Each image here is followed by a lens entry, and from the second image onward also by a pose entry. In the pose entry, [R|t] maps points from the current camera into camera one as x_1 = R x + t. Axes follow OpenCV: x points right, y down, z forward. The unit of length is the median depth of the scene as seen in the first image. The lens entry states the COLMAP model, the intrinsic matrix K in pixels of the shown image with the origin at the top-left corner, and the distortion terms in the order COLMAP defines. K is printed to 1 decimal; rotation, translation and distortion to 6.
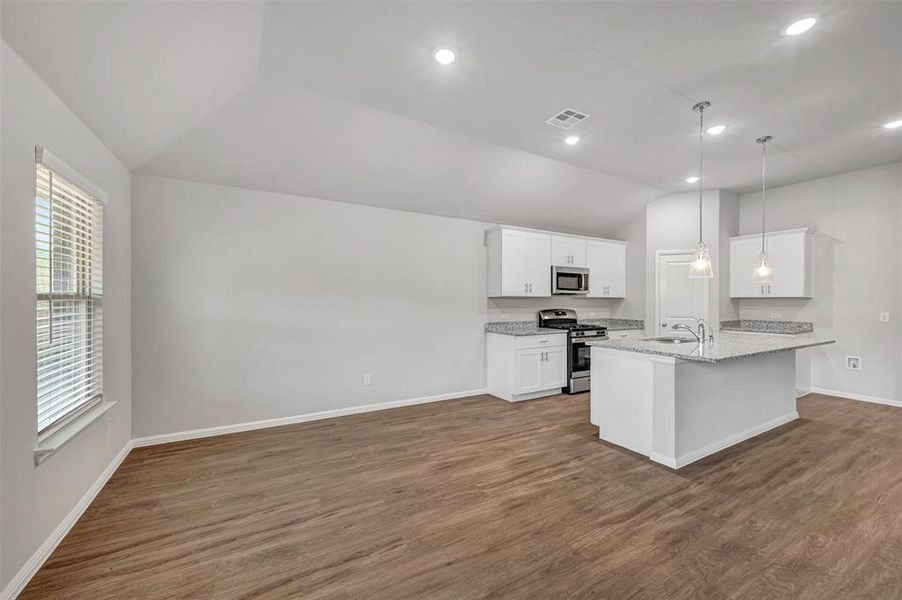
lens RADIAL K [[352.6, 0, 455.7], [0, 352.6, 301.0], [0, 0, 1]] dist [-0.000438, 0.000343]
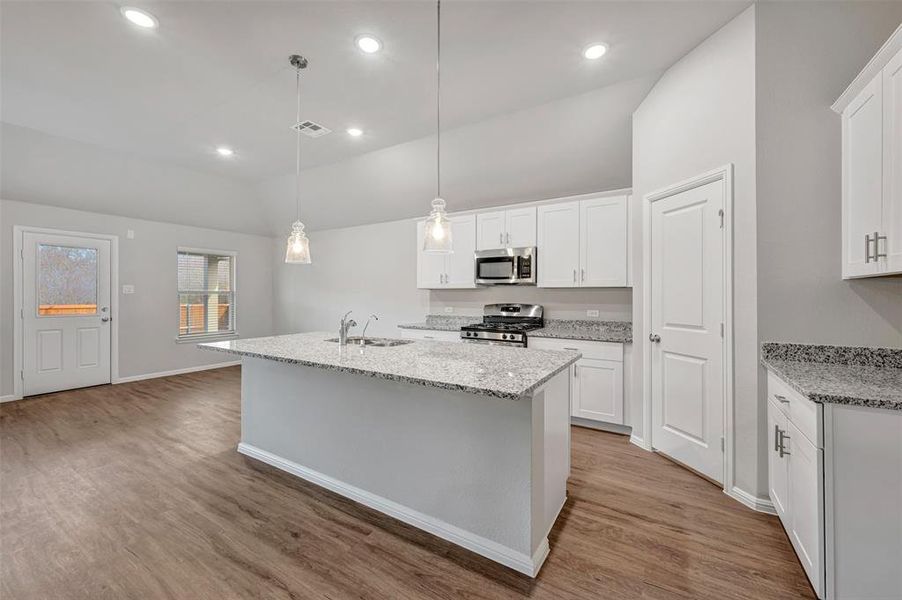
lens RADIAL K [[357.5, 0, 456.1], [0, 357.5, 295.8], [0, 0, 1]] dist [-0.000252, -0.000198]
pose [[0.480156, -0.002060, -0.877181, 1.024623], [-0.002837, 0.999988, -0.003901, 0.010057], [0.877178, 0.004361, 0.480145, 0.579116]]
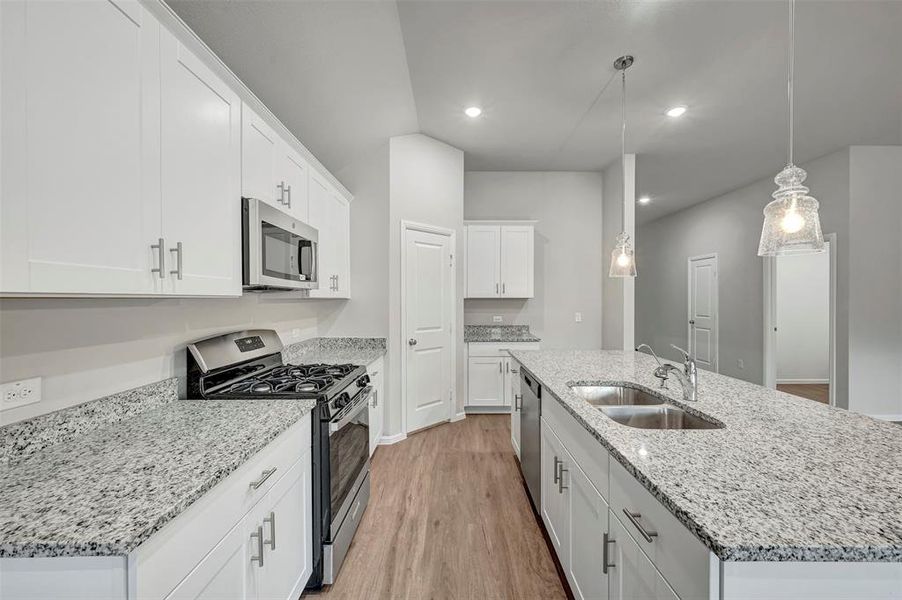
lens RADIAL K [[360.5, 0, 453.8], [0, 360.5, 299.8], [0, 0, 1]] dist [0.000745, -0.000025]
pose [[0.497070, -0.005554, 0.867693, 0.091595], [0.004492, 0.999983, 0.003827, -0.010257], [-0.867699, 0.001995, 0.497086, 0.709788]]
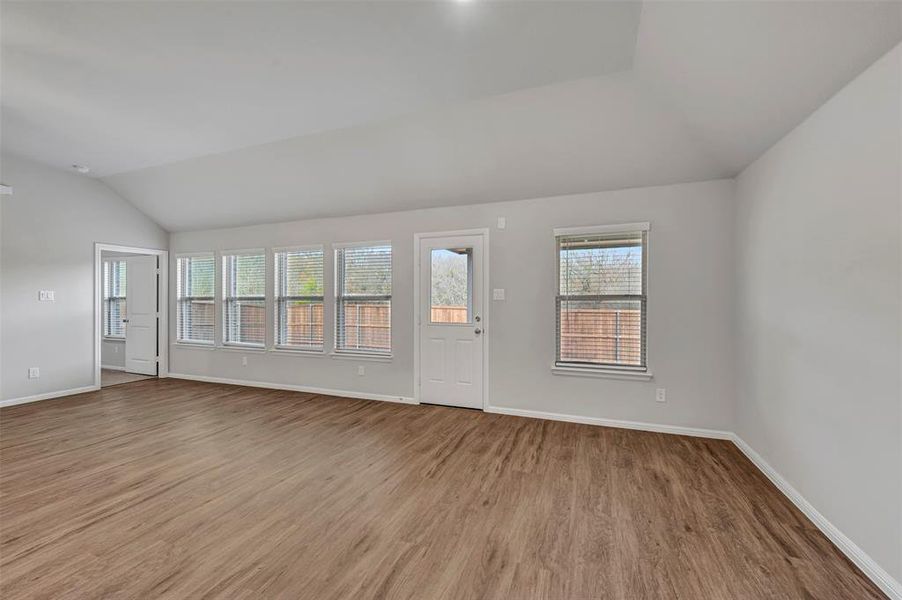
lens RADIAL K [[360.5, 0, 453.8], [0, 360.5, 299.8], [0, 0, 1]] dist [0.000745, -0.000025]
pose [[-0.775516, -0.001050, -0.631326, 0.244157], [-0.003753, 0.999989, 0.002947, 0.000405], [0.631316, 0.004655, -0.775512, 0.807937]]
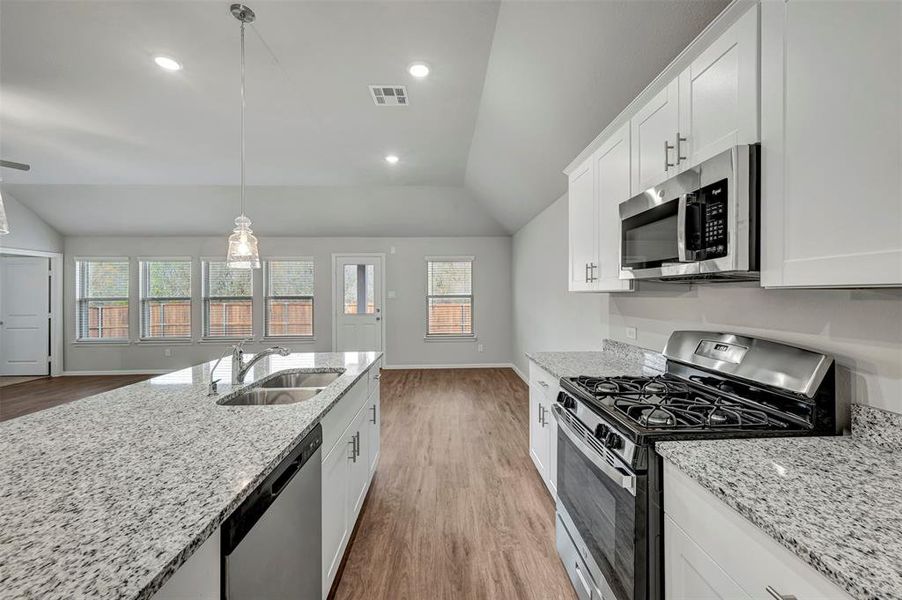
lens RADIAL K [[359.4, 0, 456.4], [0, 359.4, 293.9], [0, 0, 1]] dist [0.000272, -0.000300]
pose [[-0.463023, -0.001557, -0.886345, 0.699131], [0.002879, 0.999991, -0.003261, -0.008374], [0.886342, -0.004061, -0.463014, 1.053019]]
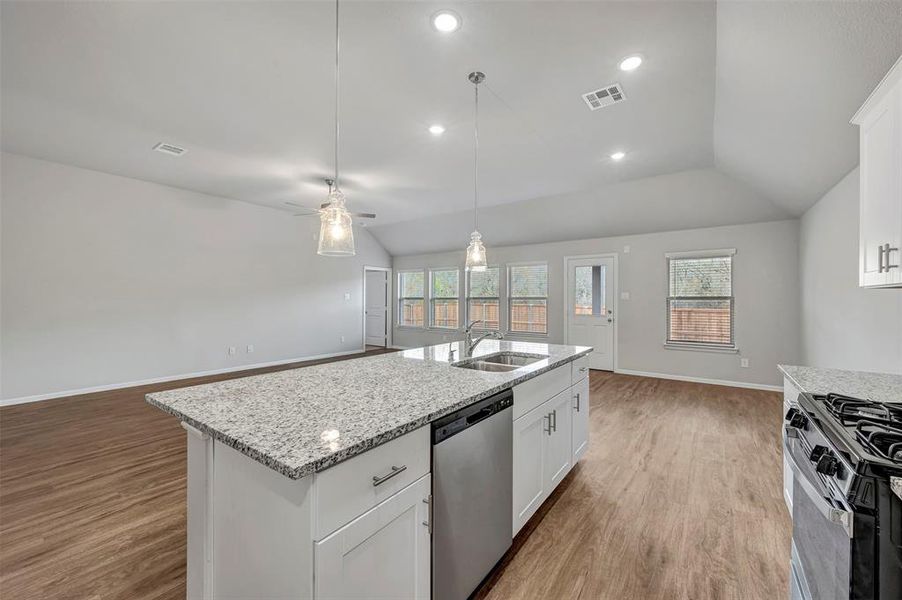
lens RADIAL K [[355.8, 0, 453.9], [0, 355.8, 297.4], [0, 0, 1]] dist [0.000082, 0.000251]
pose [[-0.913083, -0.006771, -0.407718, 0.696228], [-0.005940, 0.999977, -0.003305, 0.002000], [0.407731, -0.000596, -0.913102, 1.125540]]
